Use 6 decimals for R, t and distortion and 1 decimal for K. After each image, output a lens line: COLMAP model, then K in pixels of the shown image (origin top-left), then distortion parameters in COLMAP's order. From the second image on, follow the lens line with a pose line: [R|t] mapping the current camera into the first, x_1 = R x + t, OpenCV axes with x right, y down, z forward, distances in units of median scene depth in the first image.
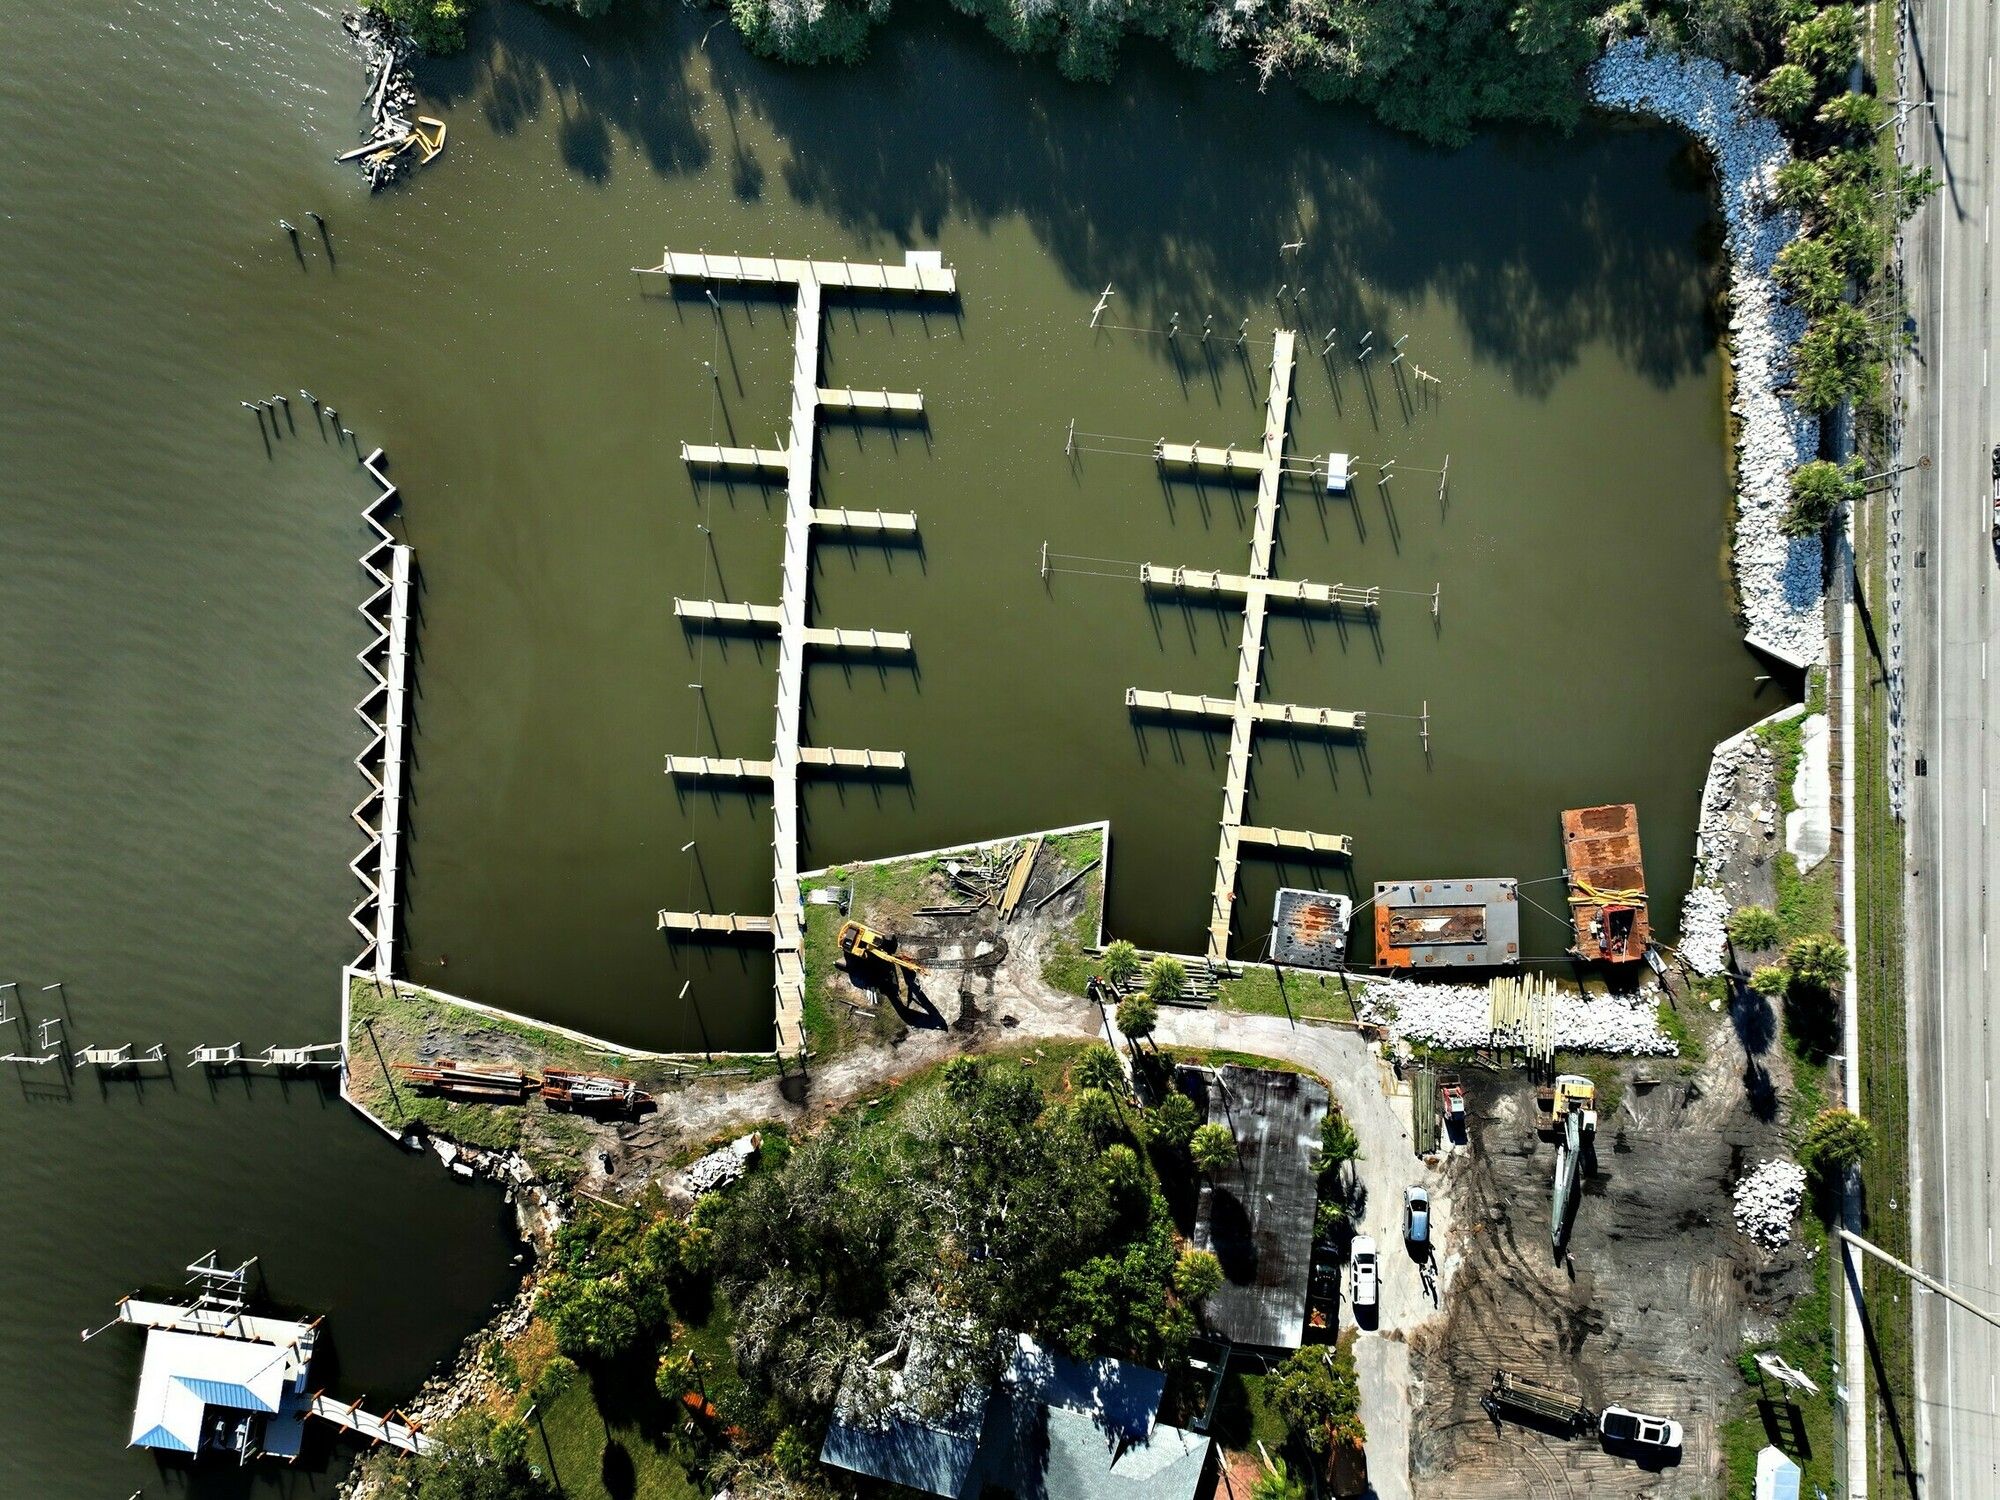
lens RADIAL K [[1420.2, 0, 1005.6], [0, 1420.2, 741.3], [0, 0, 1]] dist [-0.007432, 0.019265]
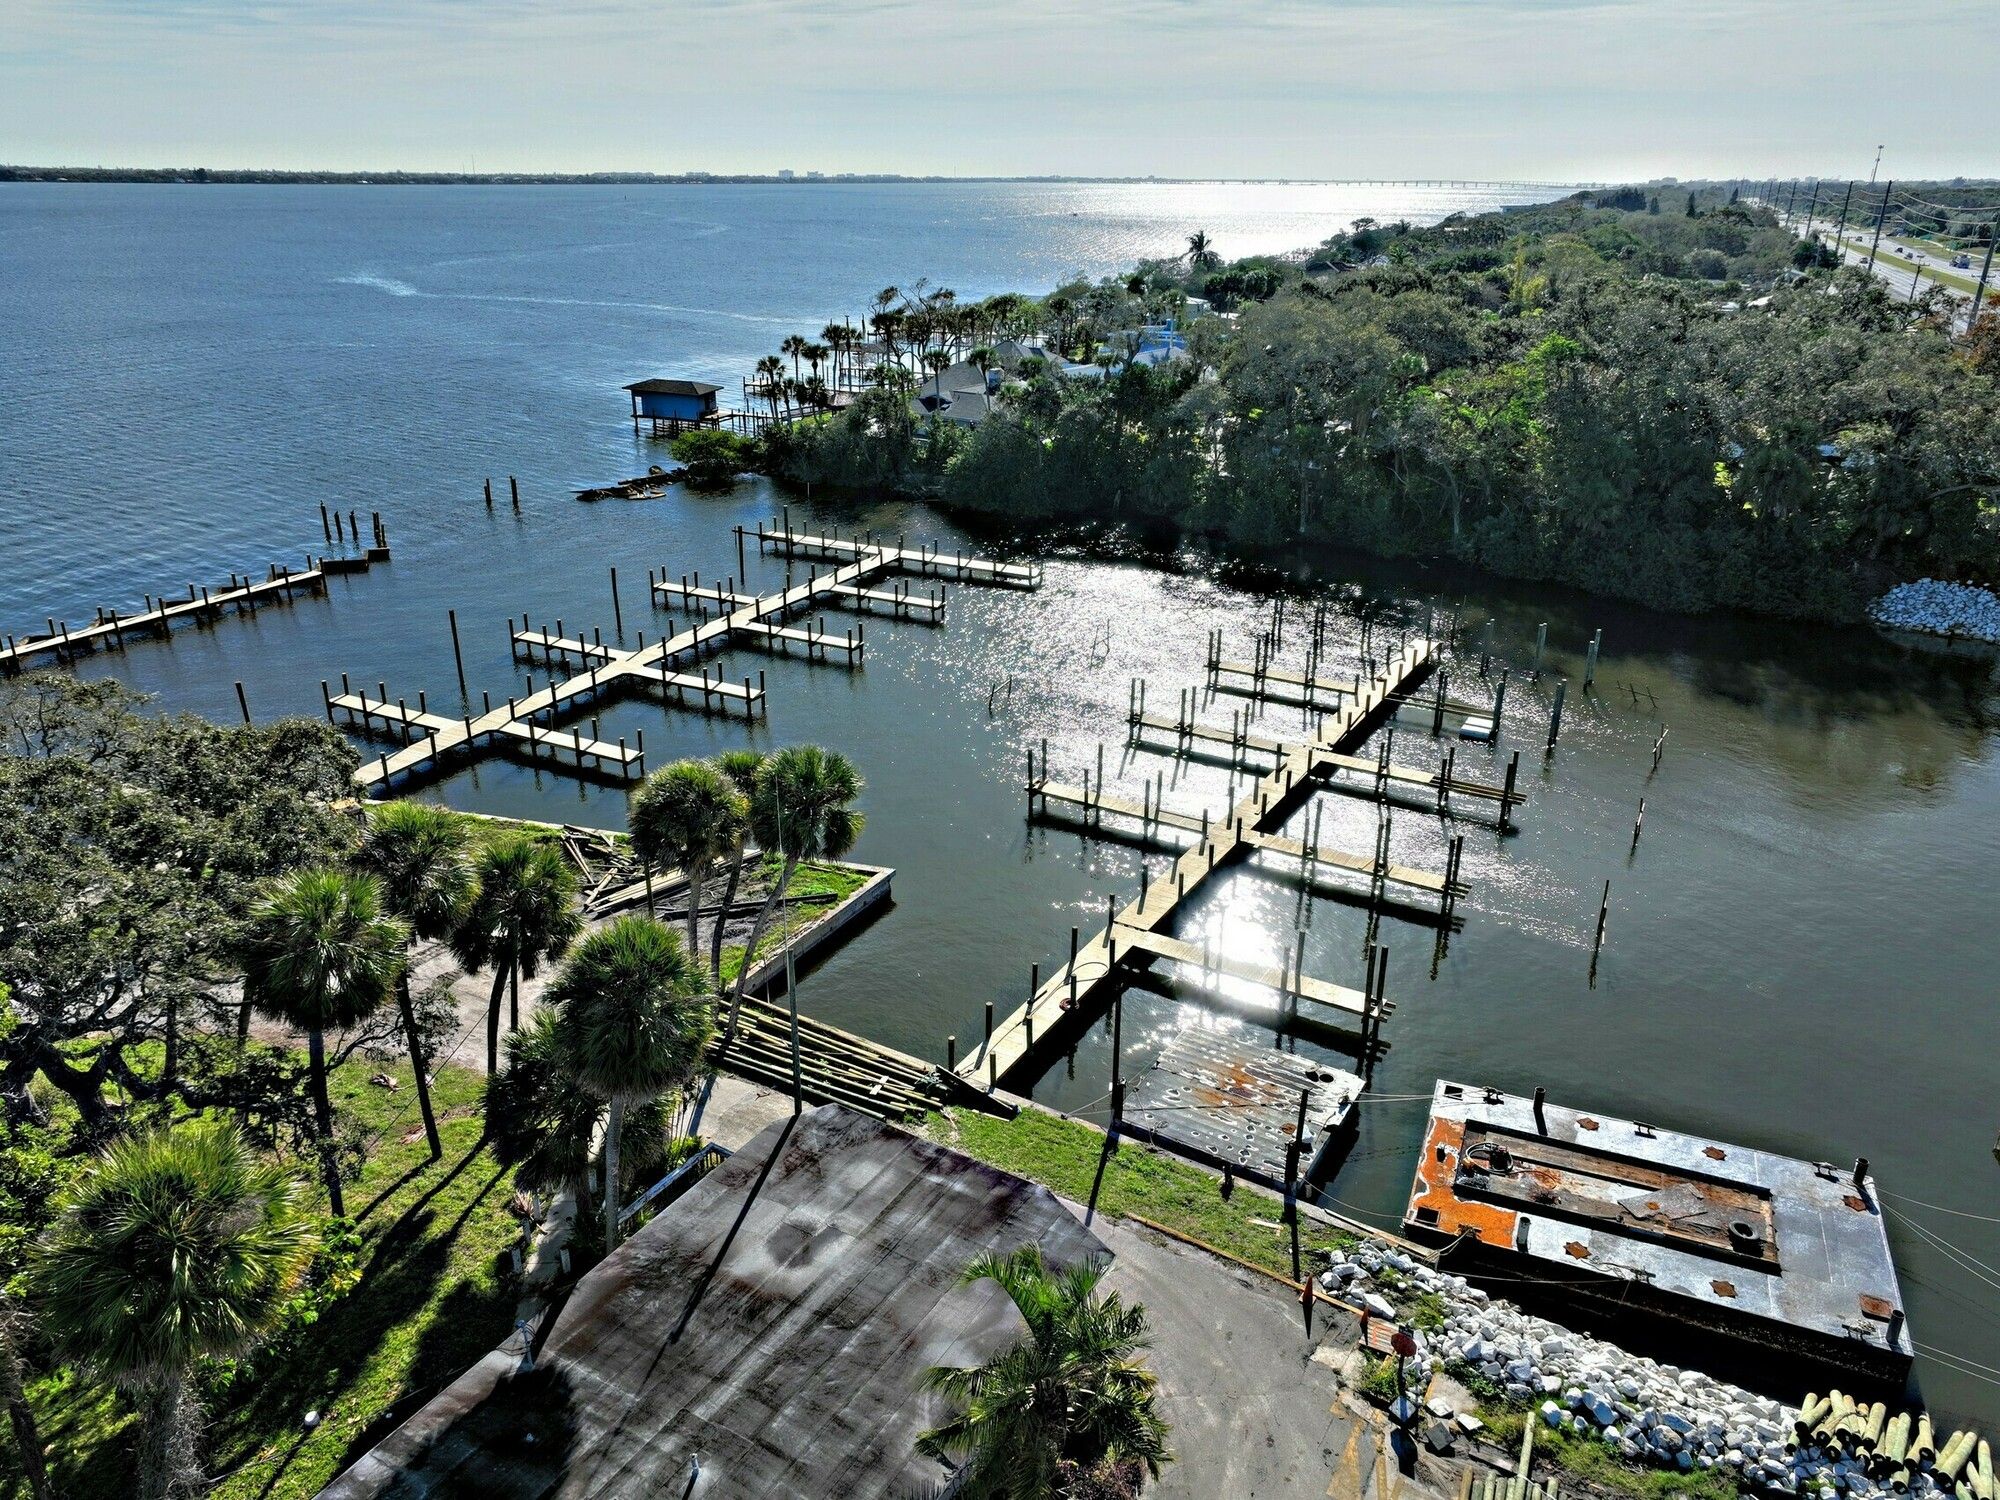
lens RADIAL K [[1420.2, 0, 1005.6], [0, 1420.2, 741.3], [0, 0, 1]] dist [-0.007432, 0.019265]
pose [[0.910323, 0.144740, -0.387767, 0.291240], [-0.413871, 0.329240, -0.848712, 0.441634], [0.004826, 0.933087, 0.359618, 0.786727]]
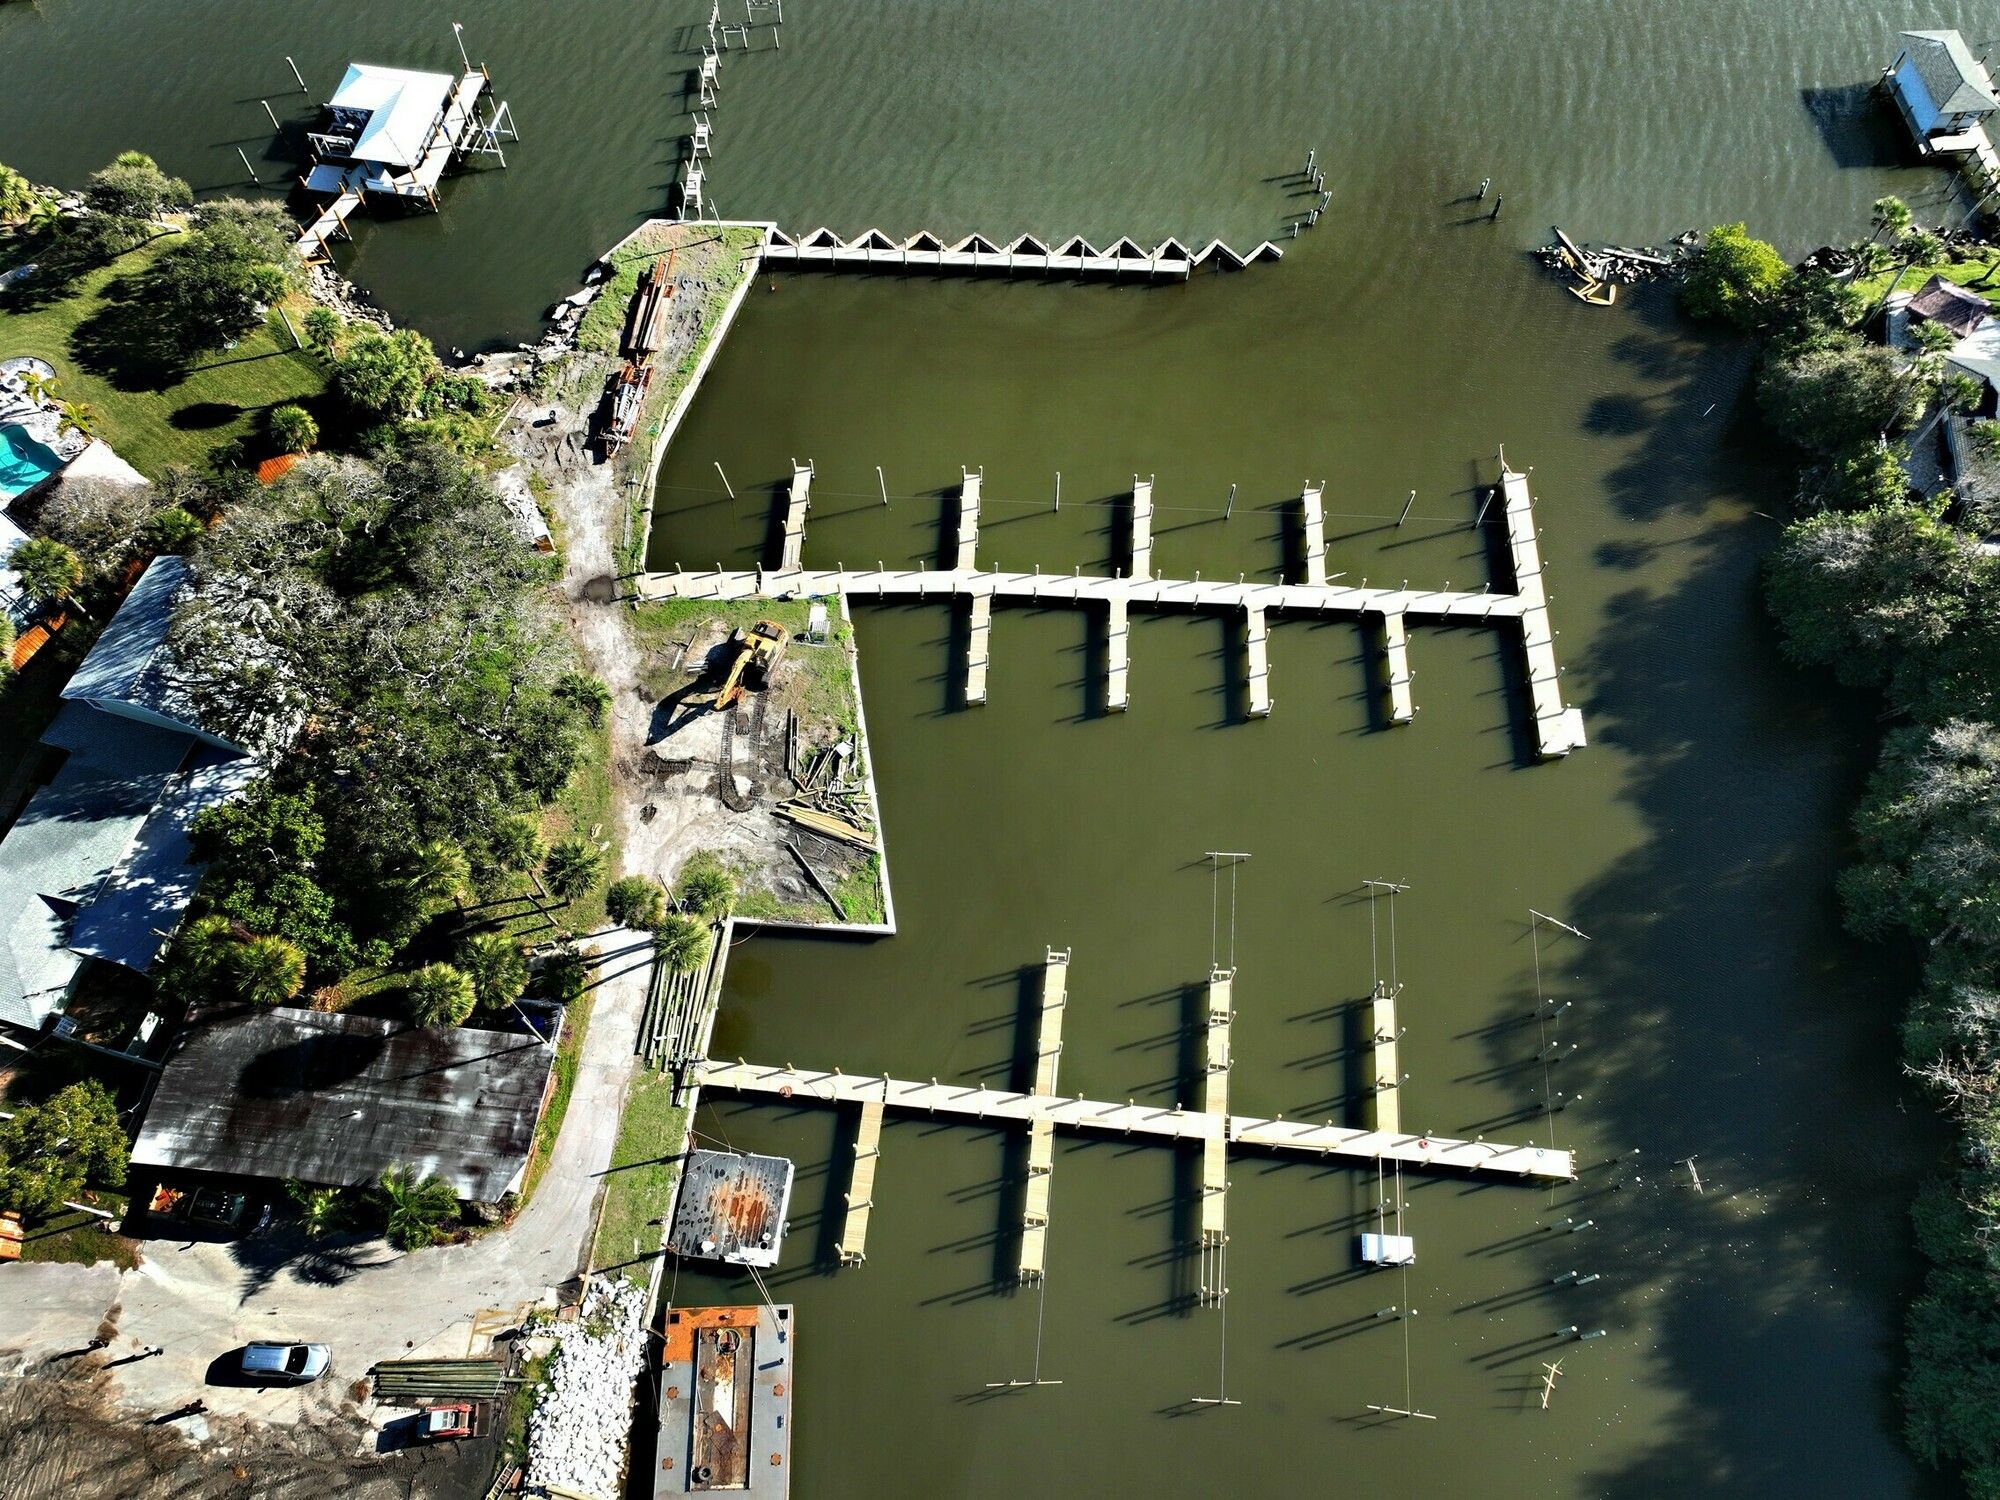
lens RADIAL K [[1420.2, 0, 1005.6], [0, 1420.2, 741.3], [0, 0, 1]] dist [-0.007432, 0.019265]
pose [[0.007332, 0.877677, -0.479197, 0.352937], [-0.999877, -0.000200, -0.015666, 0.008605], [-0.013845, 0.479253, 0.877567, 0.275089]]
